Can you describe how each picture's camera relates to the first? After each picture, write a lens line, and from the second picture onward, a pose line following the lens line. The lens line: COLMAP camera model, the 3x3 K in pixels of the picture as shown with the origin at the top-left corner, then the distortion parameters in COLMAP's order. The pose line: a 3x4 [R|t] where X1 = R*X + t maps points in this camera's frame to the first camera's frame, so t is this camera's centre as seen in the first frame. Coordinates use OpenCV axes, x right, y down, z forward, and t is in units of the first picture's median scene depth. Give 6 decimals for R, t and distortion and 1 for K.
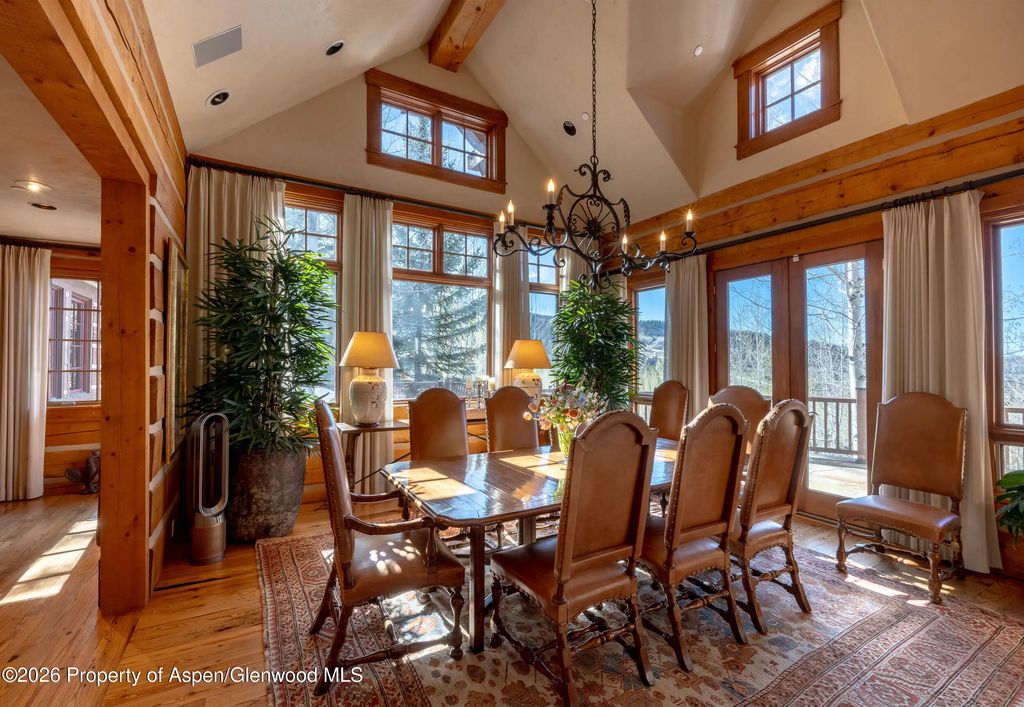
lens RADIAL K [[428.6, 0, 512.0], [0, 428.6, 353.5], [0, 0, 1]] dist [-0.000404, -0.000123]
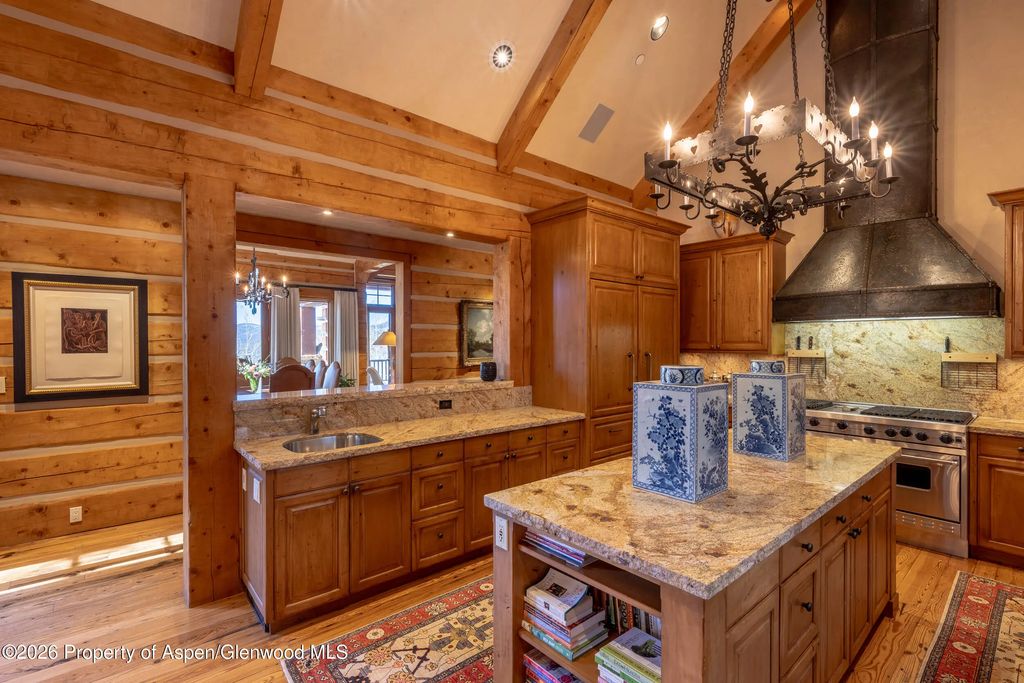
lens RADIAL K [[476.2, 0, 512.1], [0, 476.2, 345.1], [0, 0, 1]] dist [-0.001549, 0.000021]
pose [[-0.165507, -0.005637, 0.986192, -1.671222], [-0.016397, 0.999861, 0.002963, -0.011444], [-0.986072, -0.015680, -0.165577, 0.049821]]
